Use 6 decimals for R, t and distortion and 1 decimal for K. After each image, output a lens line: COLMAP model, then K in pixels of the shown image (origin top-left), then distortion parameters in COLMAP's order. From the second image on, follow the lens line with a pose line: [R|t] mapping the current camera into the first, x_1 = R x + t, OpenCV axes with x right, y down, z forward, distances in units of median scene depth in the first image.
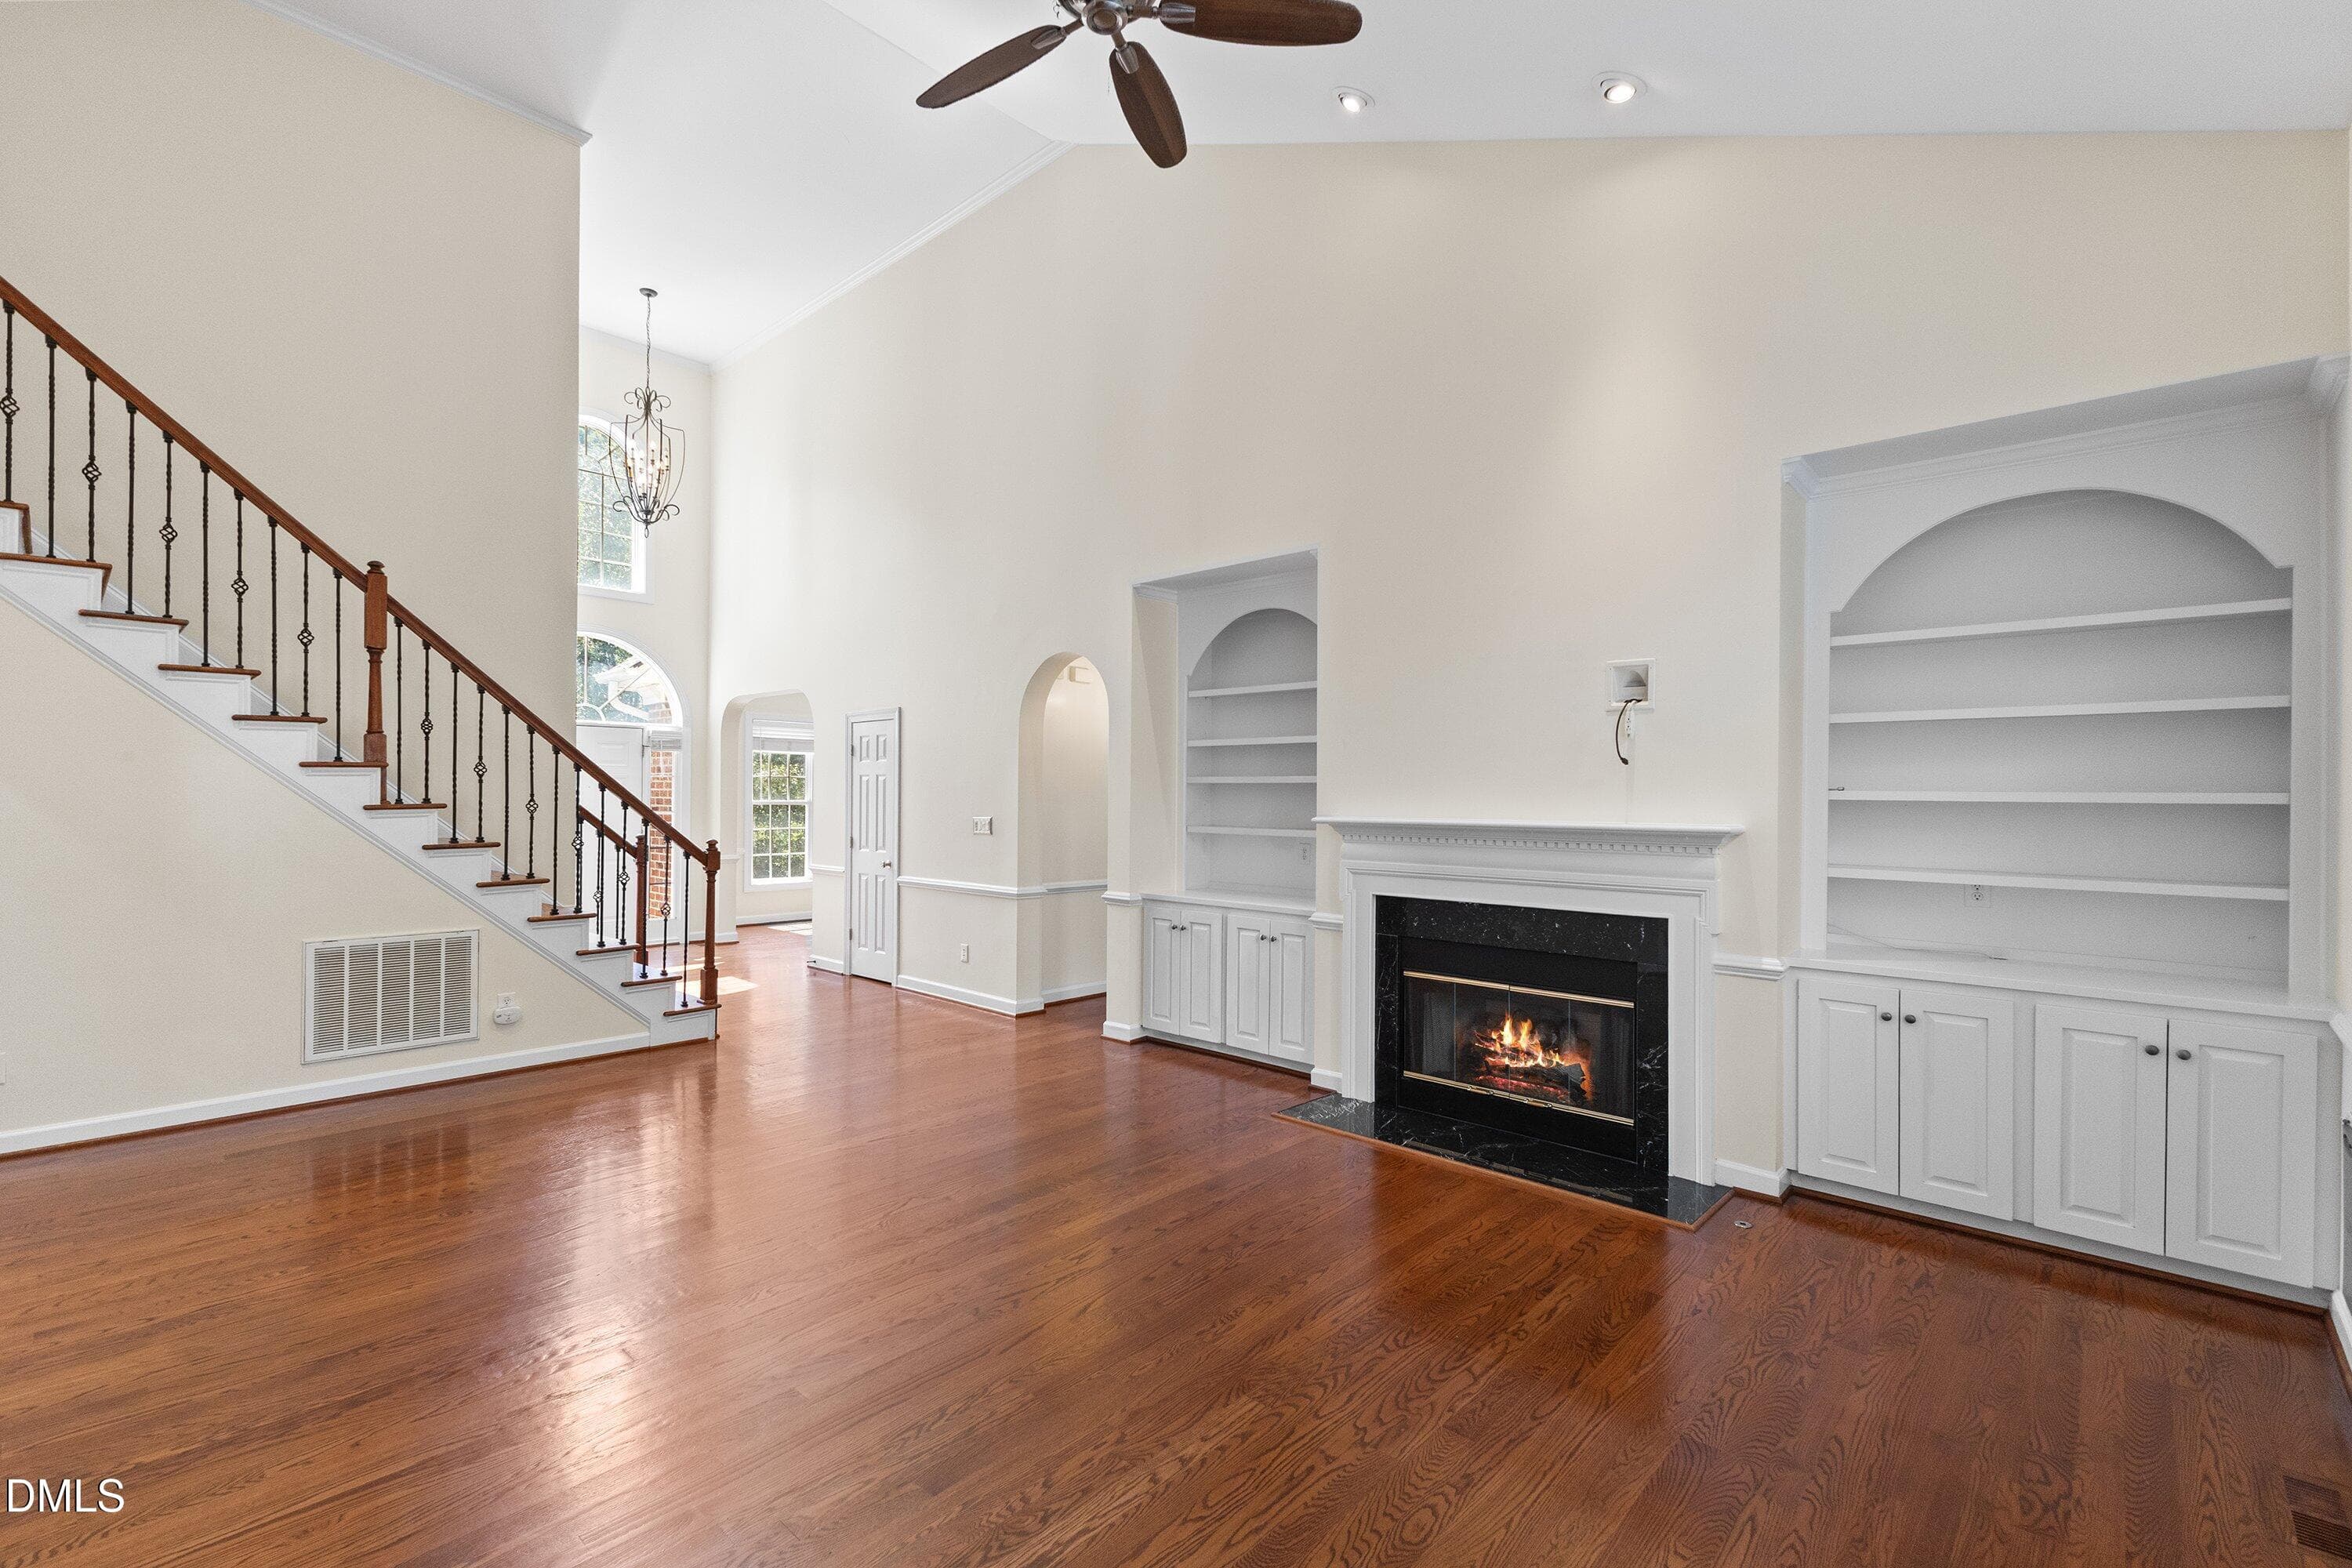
lens RADIAL K [[1030.8, 0, 1179.3], [0, 1030.8, 807.4], [0, 0, 1]] dist [0.001633, -0.000228]
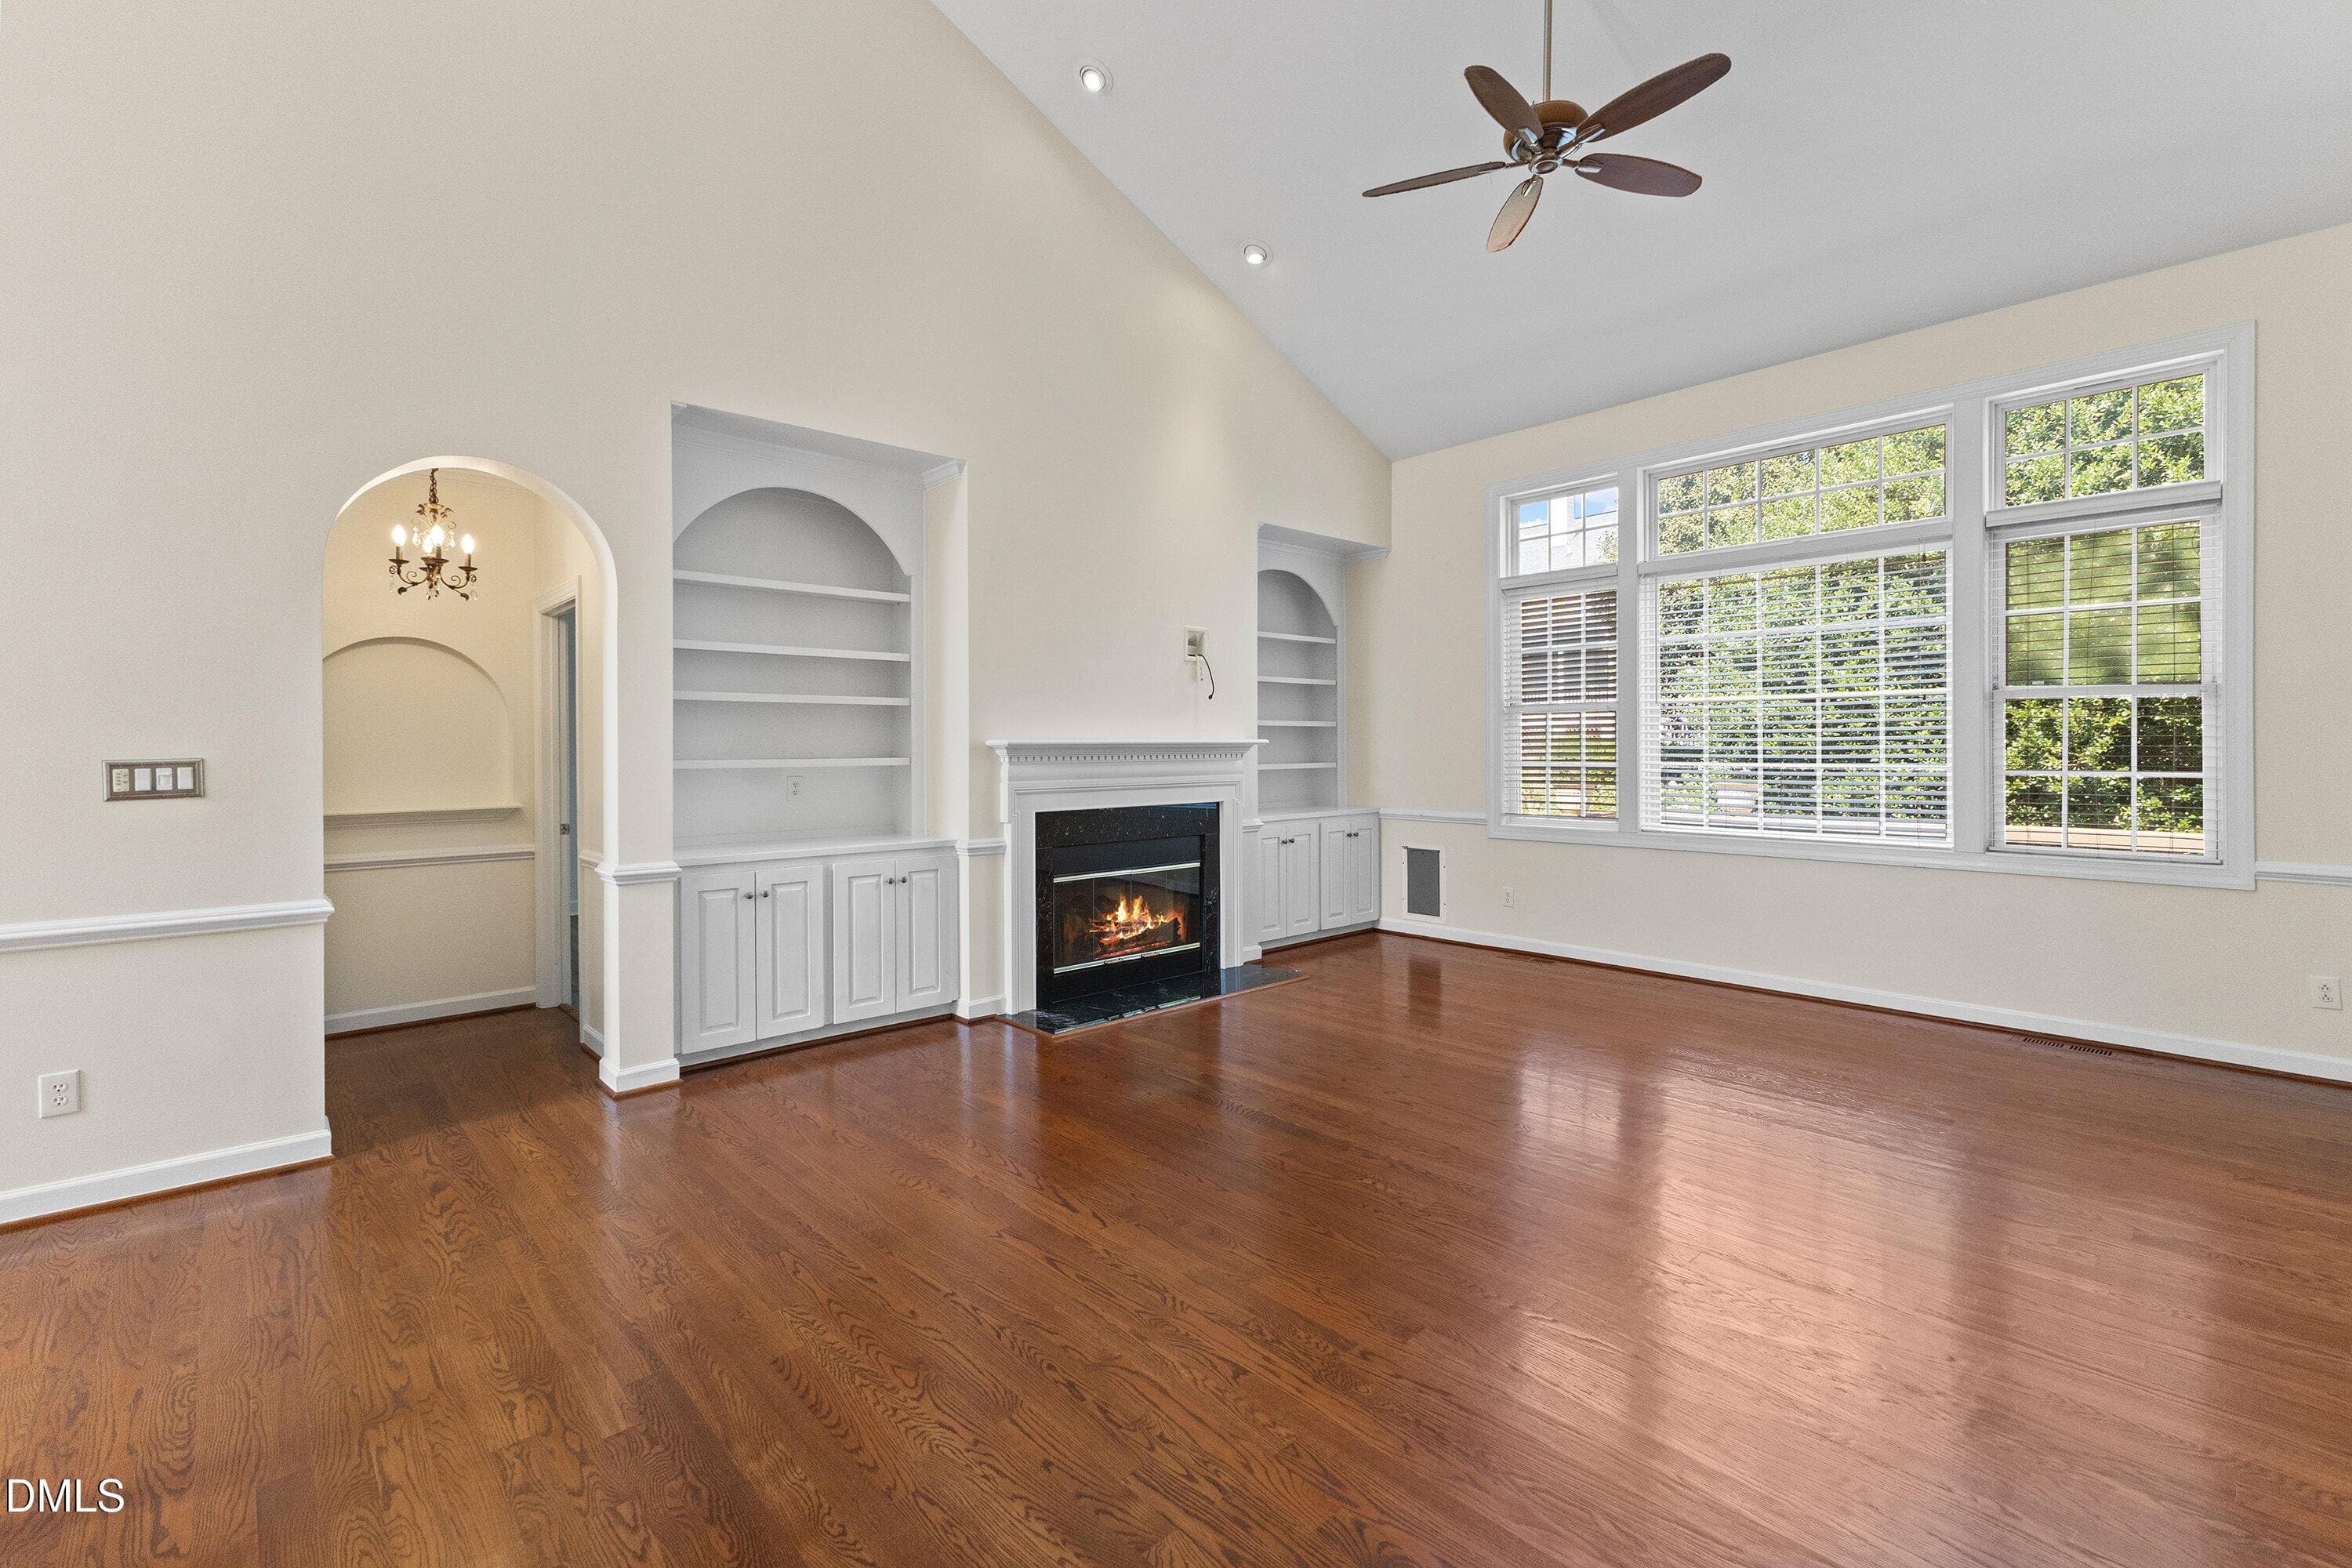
lens RADIAL K [[973.3, 0, 1171.3], [0, 973.3, 725.4], [0, 0, 1]] dist [0.001864, 0.000031]
pose [[0.119489, -0.008337, 0.992800, -0.801060], [0.000650, 0.999965, 0.008319, -0.013612], [-0.992835, -0.000349, 0.119490, 0.755250]]
